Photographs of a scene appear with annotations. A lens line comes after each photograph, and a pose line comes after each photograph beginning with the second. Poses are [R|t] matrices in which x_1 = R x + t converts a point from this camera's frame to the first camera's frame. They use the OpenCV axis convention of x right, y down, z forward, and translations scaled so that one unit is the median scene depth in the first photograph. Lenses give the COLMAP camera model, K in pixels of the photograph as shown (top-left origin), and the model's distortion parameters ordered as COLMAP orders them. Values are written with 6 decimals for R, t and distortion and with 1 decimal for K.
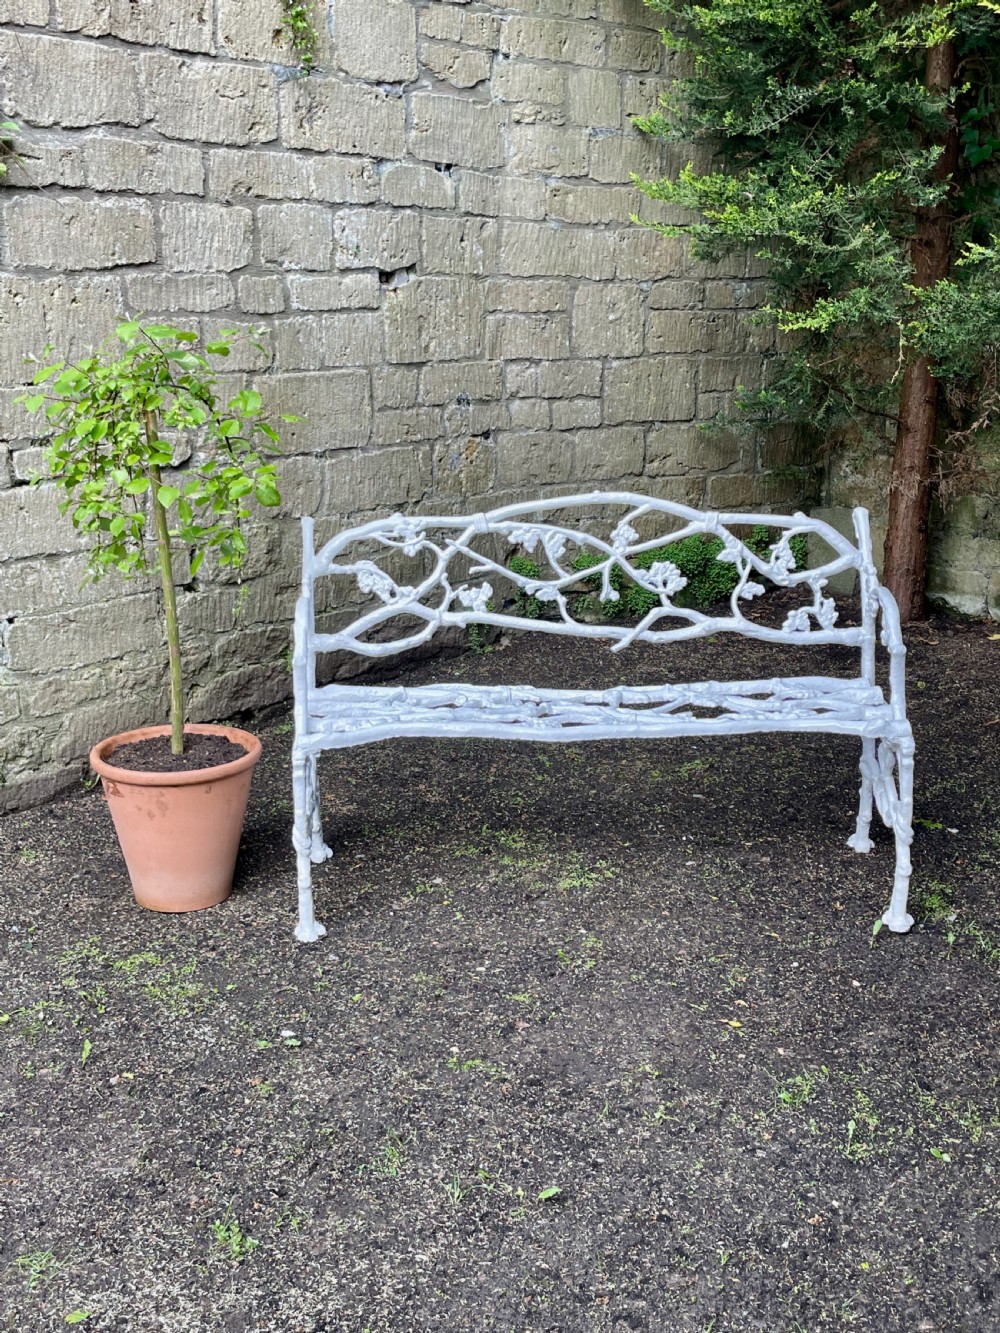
lens RADIAL K [[1538.1, 0, 479.6], [0, 1538.1, 670.1], [0, 0, 1]] dist [0.177536, -0.400727]
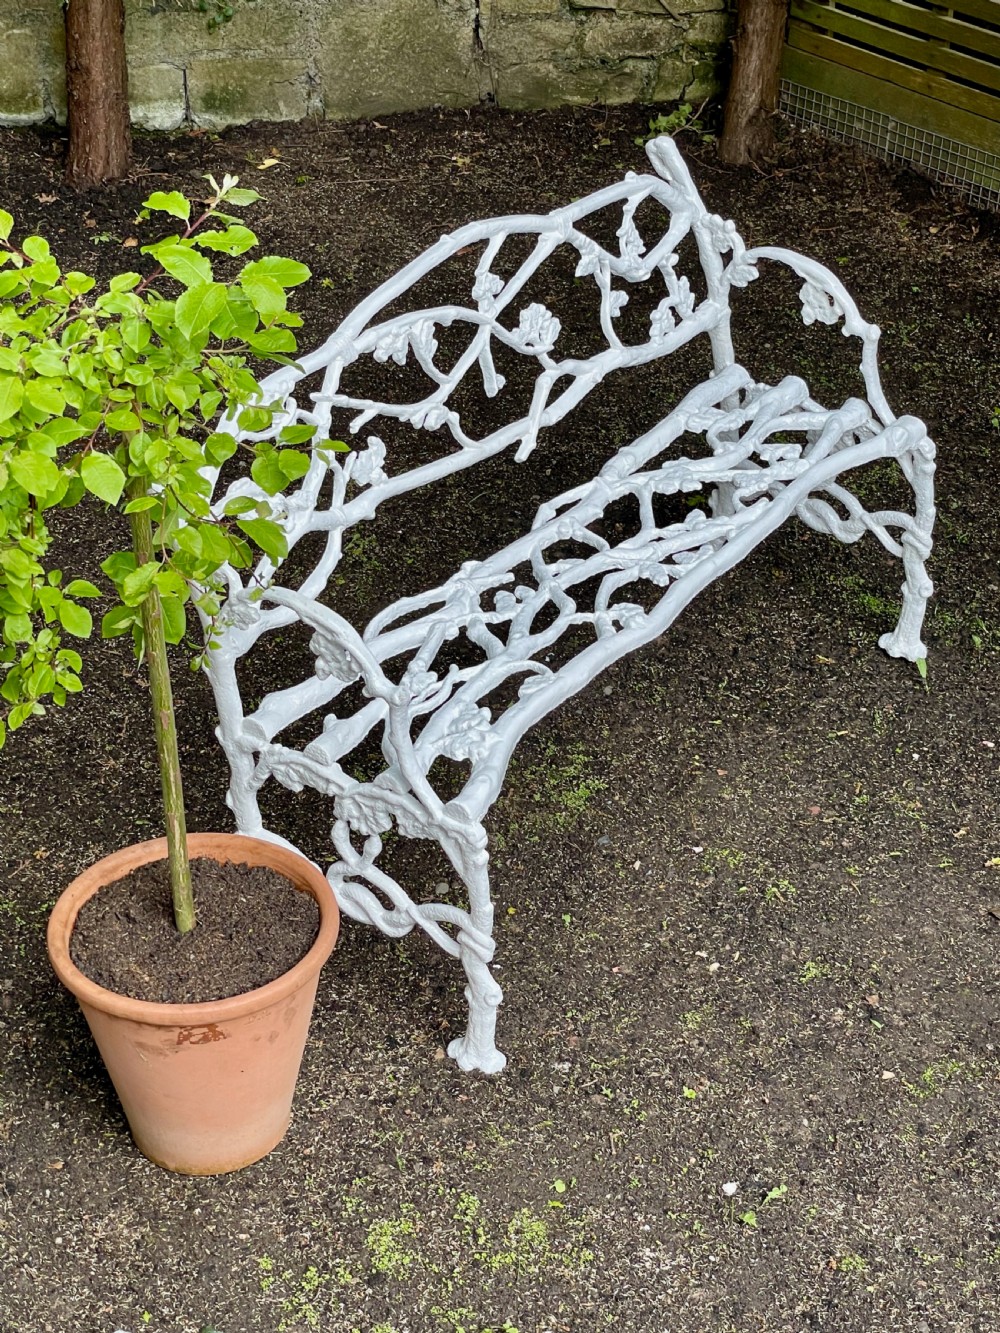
lens RADIAL K [[2560.5, 0, 500.0], [0, 2560.5, 666.5], [0, 0, 1]] dist [0.077510, 0.331217]
pose [[0.590520, -0.438317, 0.677617, -0.704534], [0.215236, 0.894776, 0.391216, -0.366583], [-0.777791, -0.085173, 0.622725, 0.310965]]
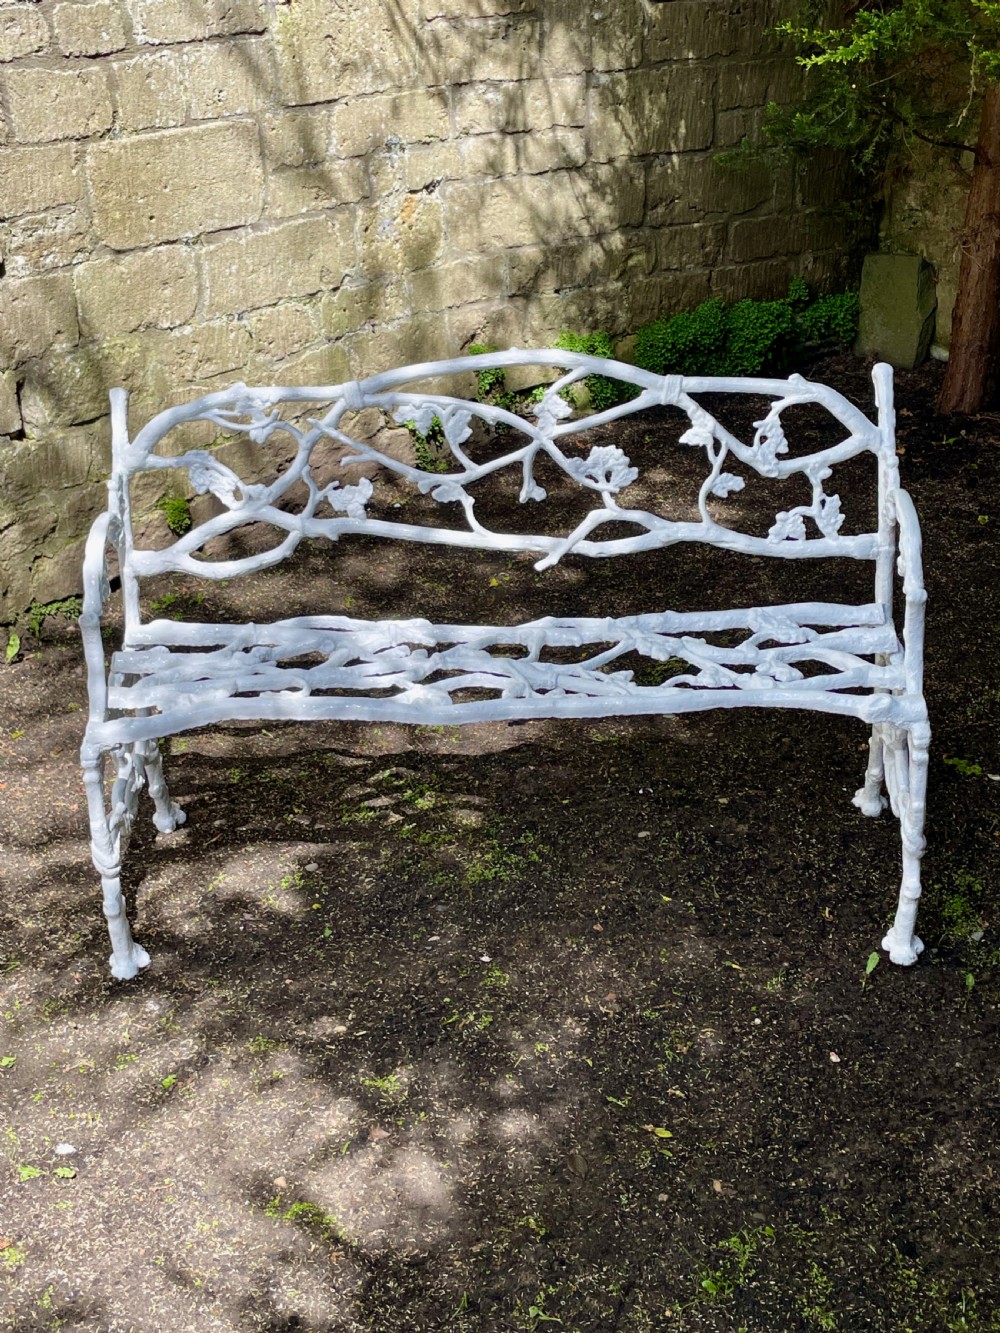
lens RADIAL K [[1638.4, 0, 474.0], [0, 1638.4, 662.3], [0, 0, 1]] dist [0.153218, -0.322187]
pose [[0.998850, -0.006095, -0.047556, 0.093278], [0.015612, 0.979179, 0.202396, -0.128476], [0.045332, -0.202906, 0.978148, 0.218660]]
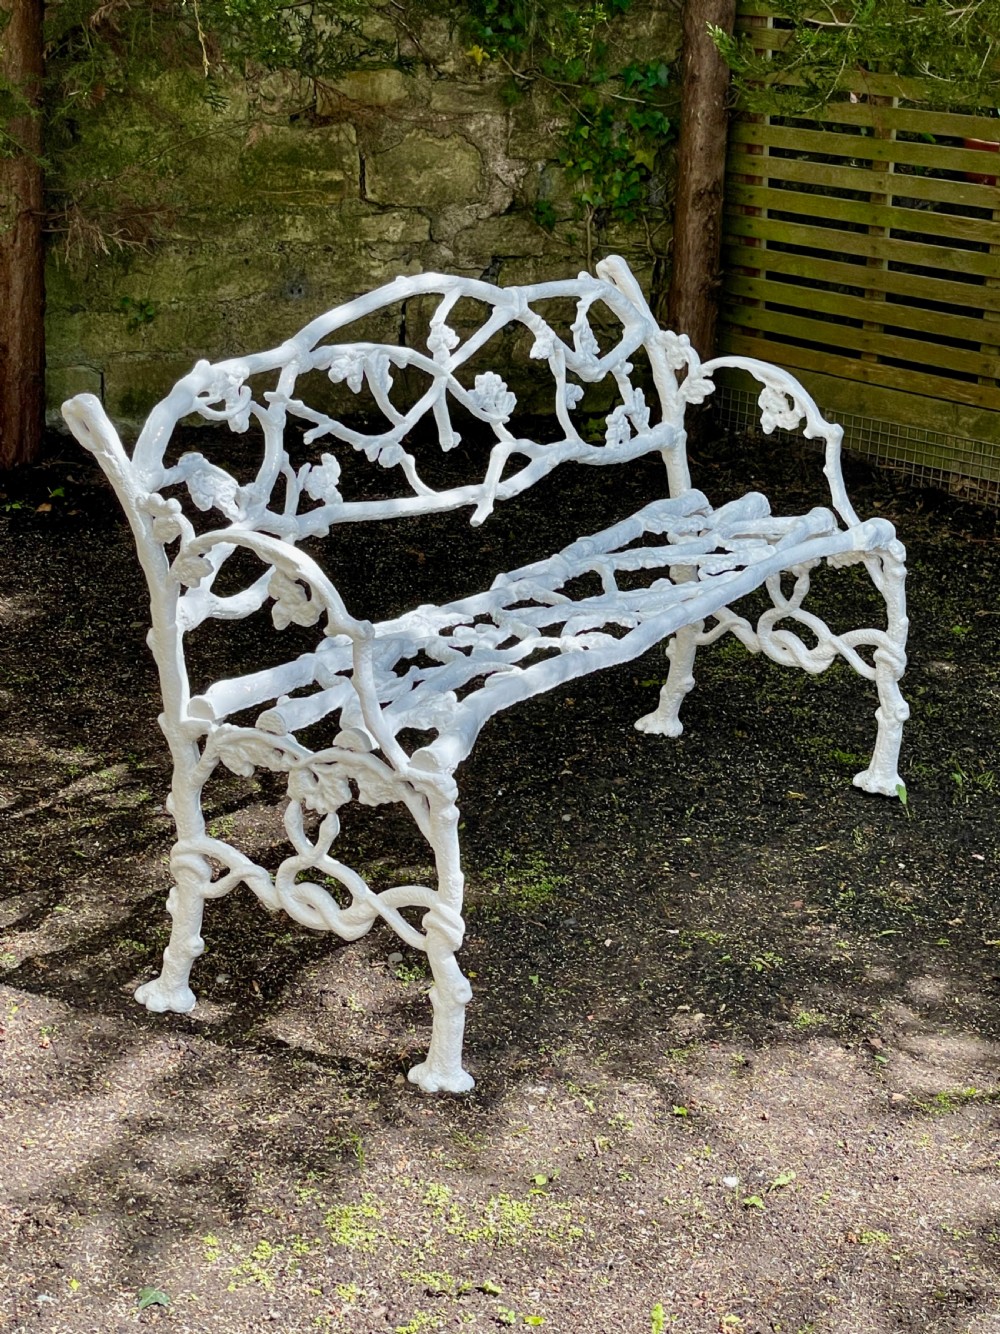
lens RADIAL K [[2758.9, 0, 500.0], [0, 2758.9, 667.0], [0, 0, 1]] dist [0.106345, 0.207086]
pose [[0.556582, -0.240128, 0.795334, -0.820785], [0.207533, 0.967155, 0.146771, -0.119725], [-0.804454, 0.083368, 0.588135, 0.330956]]
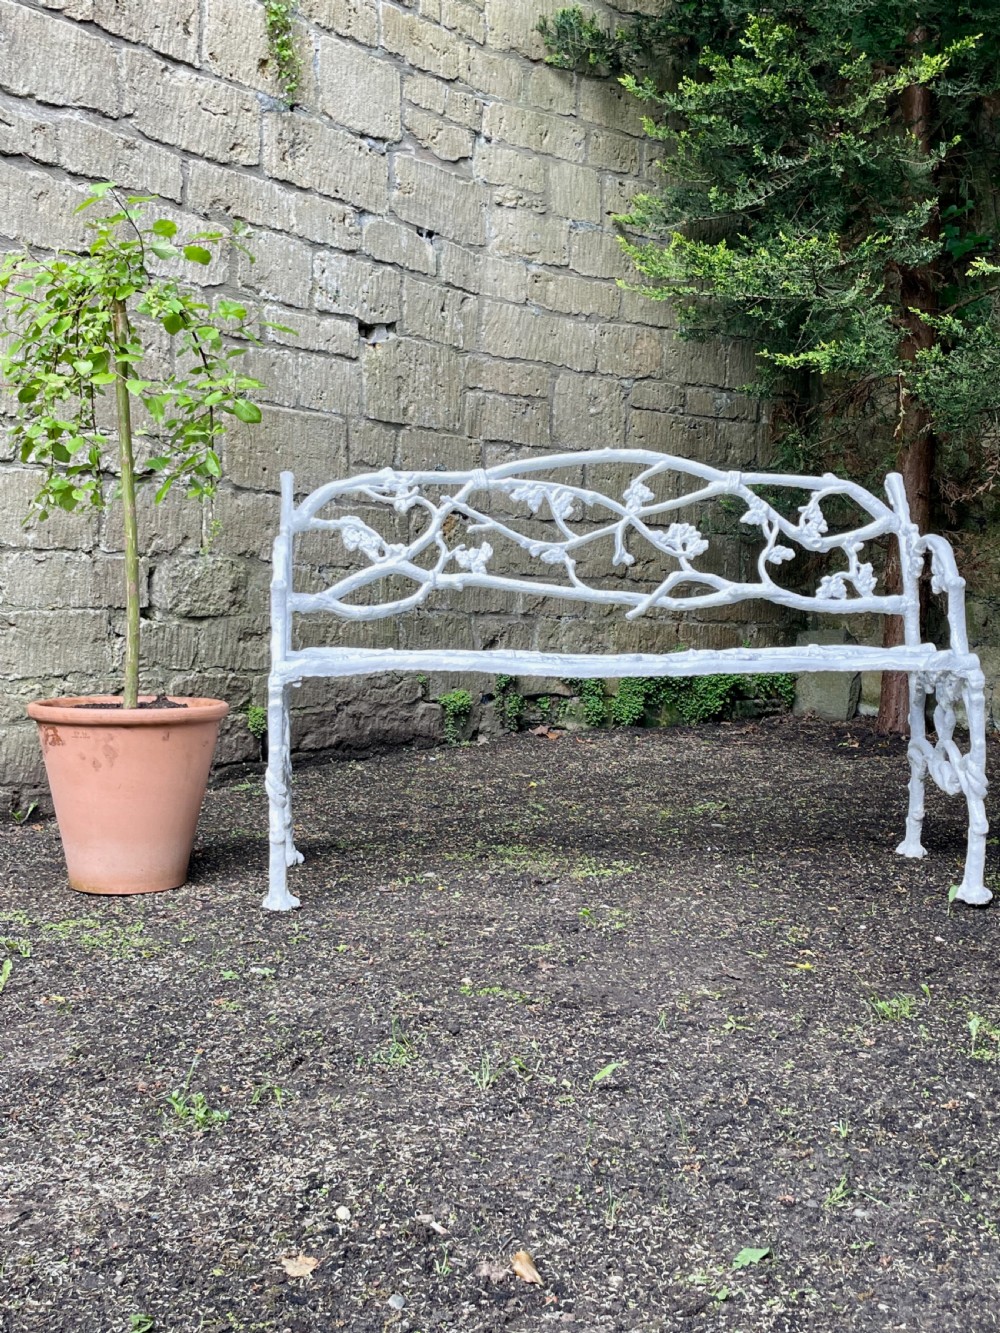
lens RADIAL K [[1538.1, 0, 479.6], [0, 1538.1, 670.1], [0, 0, 1]] dist [0.177536, -0.400727]
pose [[0.999113, 0.010894, 0.040671, -0.034990], [-0.002076, 0.977521, -0.210830, 0.204803], [-0.042053, 0.210558, 0.976676, 0.140443]]
